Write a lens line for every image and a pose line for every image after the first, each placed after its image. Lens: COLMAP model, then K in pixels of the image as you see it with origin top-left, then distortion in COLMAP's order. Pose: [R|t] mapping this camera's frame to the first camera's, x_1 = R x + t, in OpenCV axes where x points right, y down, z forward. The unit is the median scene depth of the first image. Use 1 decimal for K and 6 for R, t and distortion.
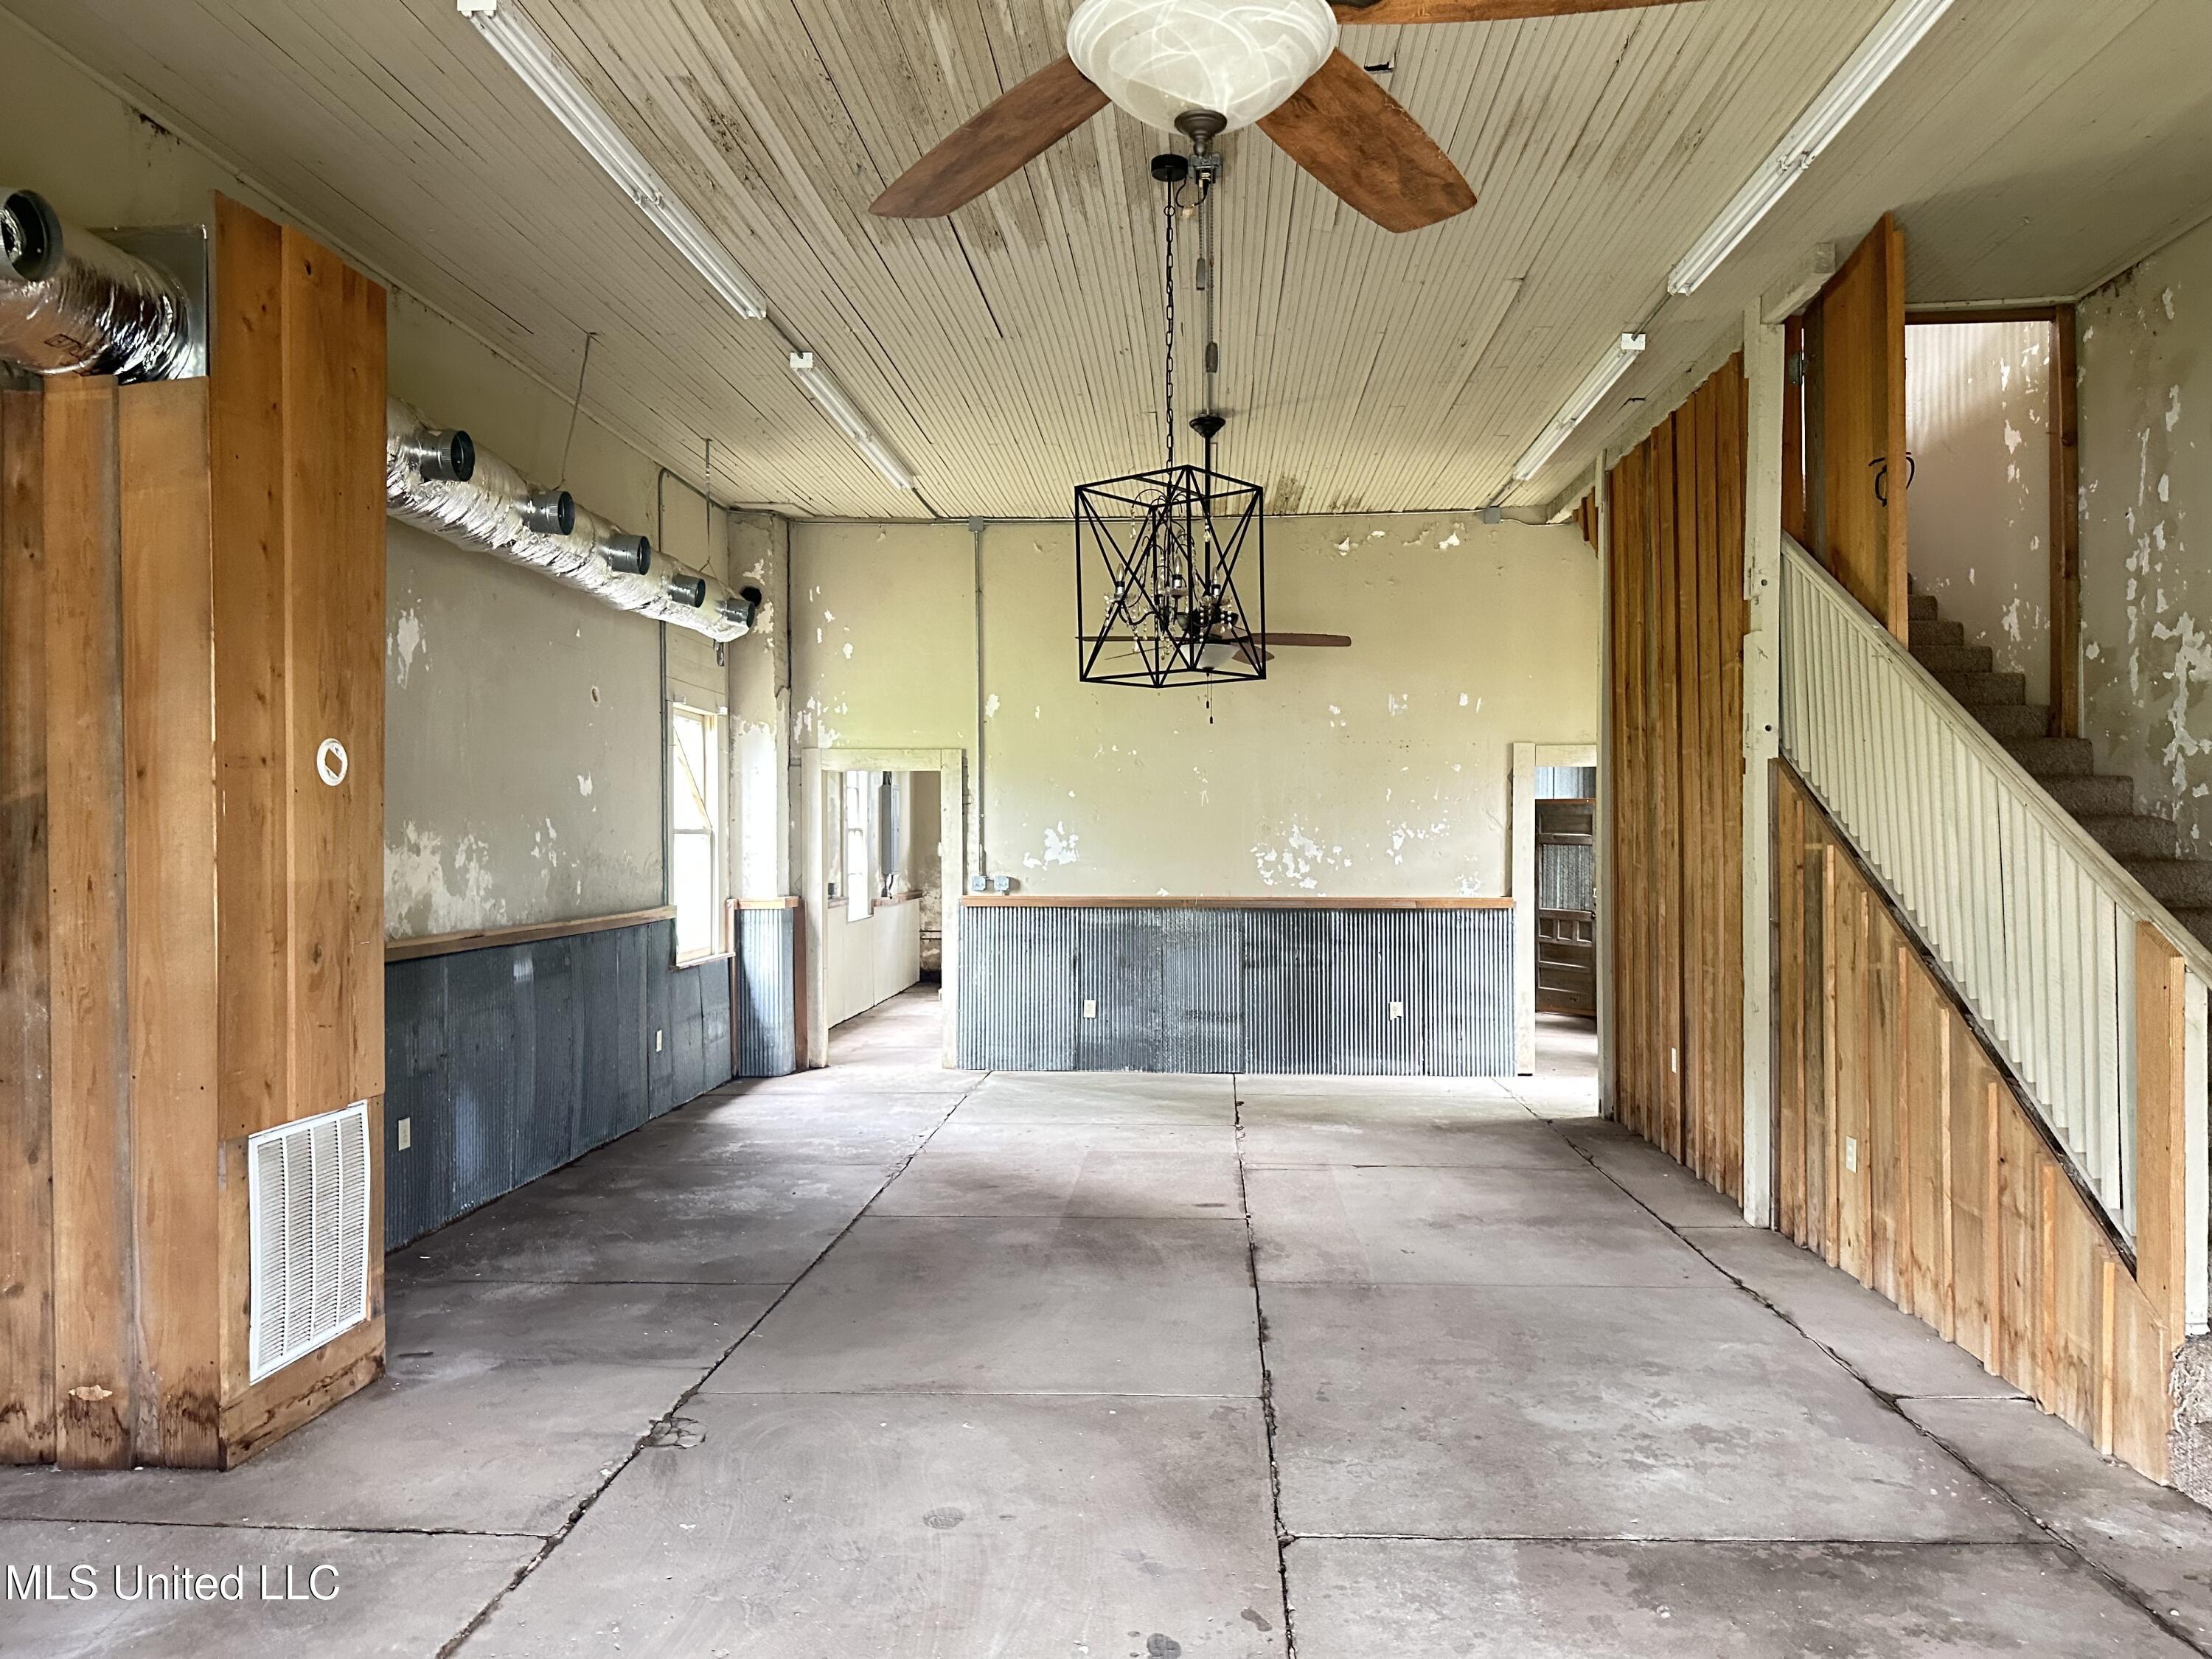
lens RADIAL K [[1576.2, 0, 1105.5], [0, 1576.2, 832.1], [0, 0, 1]] dist [0.052382, -0.044009]
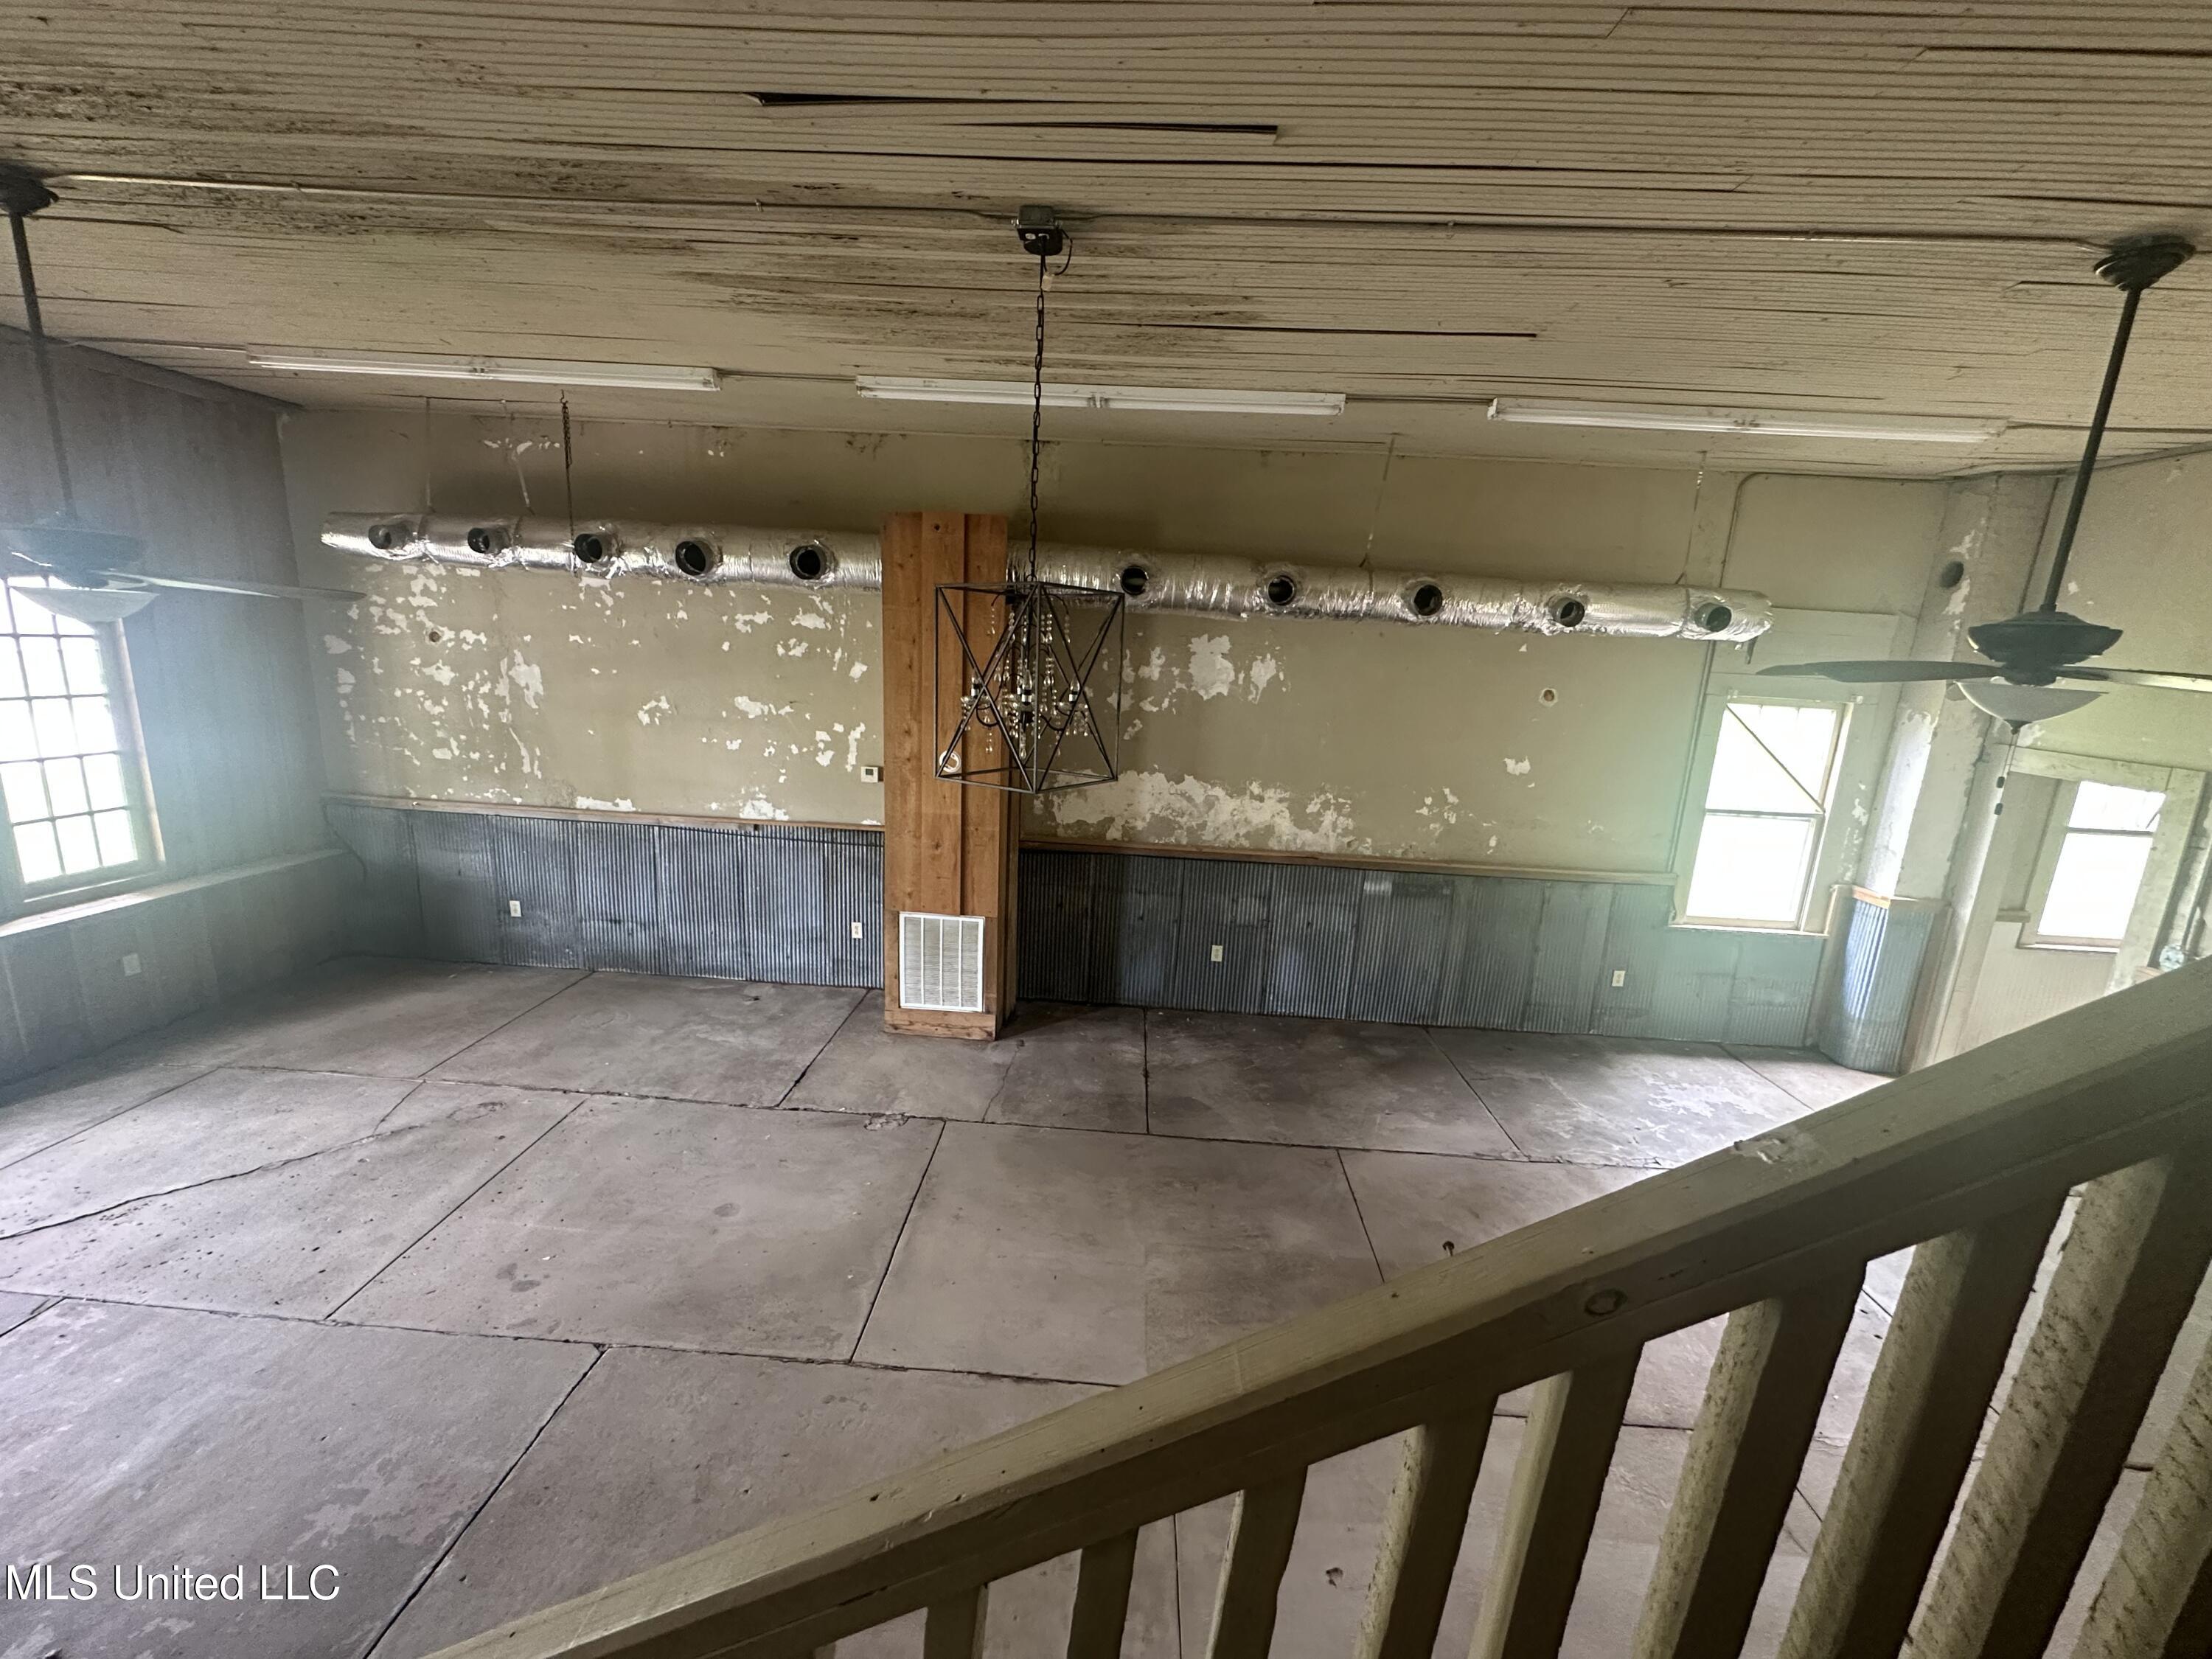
lens RADIAL K [[886.0, 0, 1103.9], [0, 886.0, 826.7], [0, 0, 1]] dist [-0.004186, -0.000271]
pose [[0.008901, 0.212398, -0.977143, 0.519887], [-0.042069, 0.976396, 0.211853, -0.161457], [0.999075, 0.039222, 0.017626, 0.873557]]
